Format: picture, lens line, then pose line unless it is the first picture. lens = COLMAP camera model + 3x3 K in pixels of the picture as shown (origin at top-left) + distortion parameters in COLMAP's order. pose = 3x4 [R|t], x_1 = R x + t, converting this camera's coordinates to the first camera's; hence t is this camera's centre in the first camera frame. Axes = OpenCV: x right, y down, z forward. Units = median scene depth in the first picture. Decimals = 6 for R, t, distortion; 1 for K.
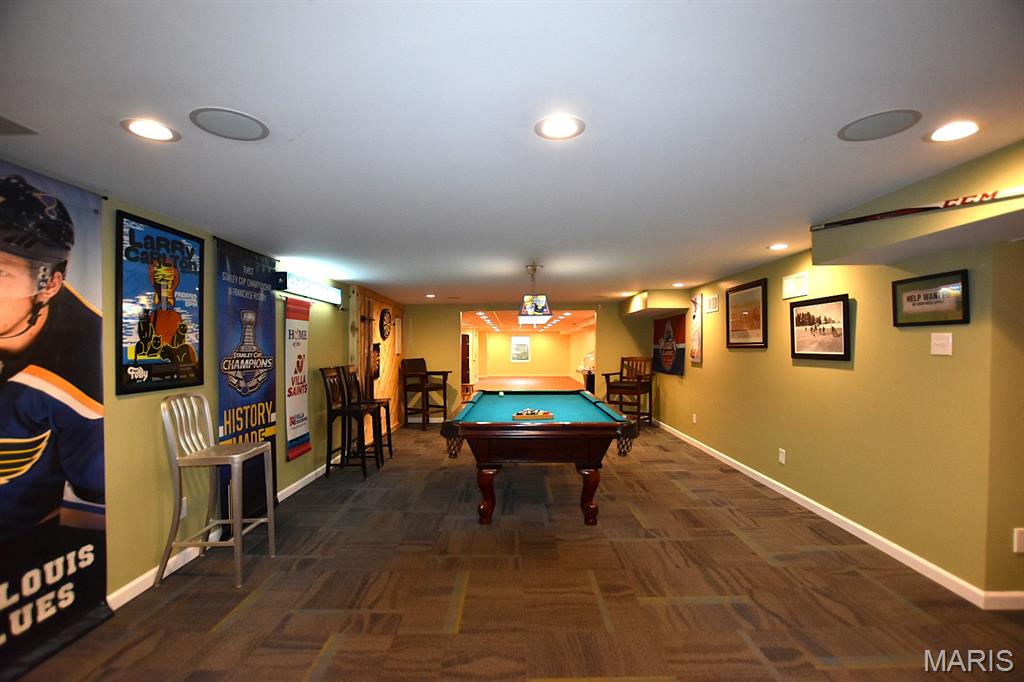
lens RADIAL K [[454.0, 0, 514.2], [0, 454.0, 351.7], [0, 0, 1]] dist [-0.027130, 0.000905]
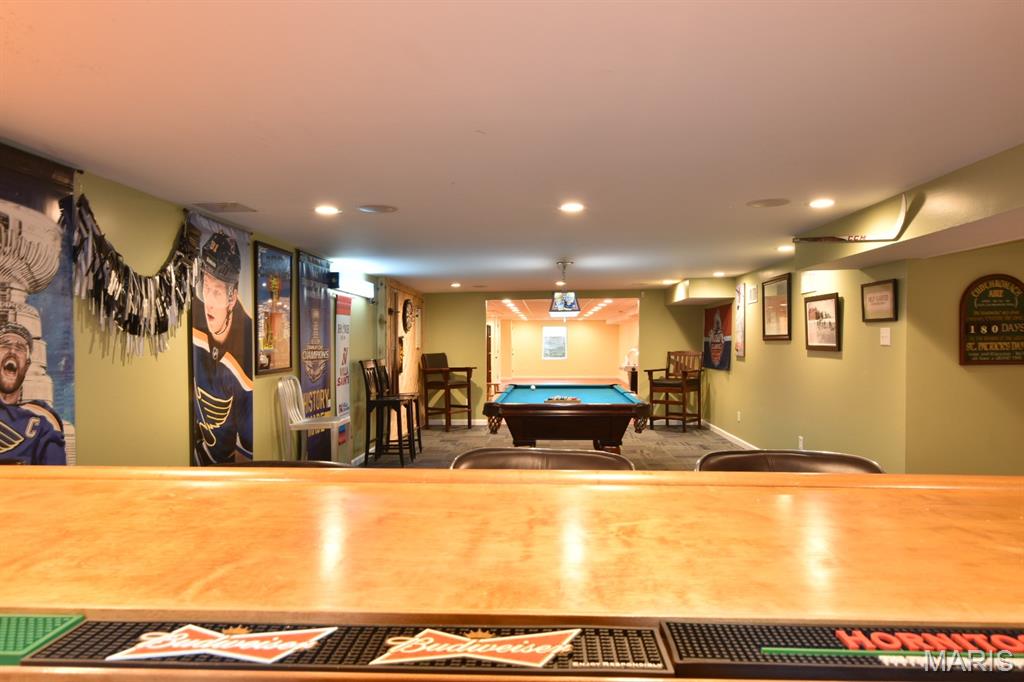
lens RADIAL K [[652.2, 0, 512.0], [0, 652.2, 341.0], [0, 0, 1]] dist [-0.006361, 0.000471]
pose [[0.998595, -0.002154, -0.052954, 0.002780], [0.001651, 0.999953, -0.009542, 0.007163], [0.052972, 0.009442, 0.998551, -0.574325]]
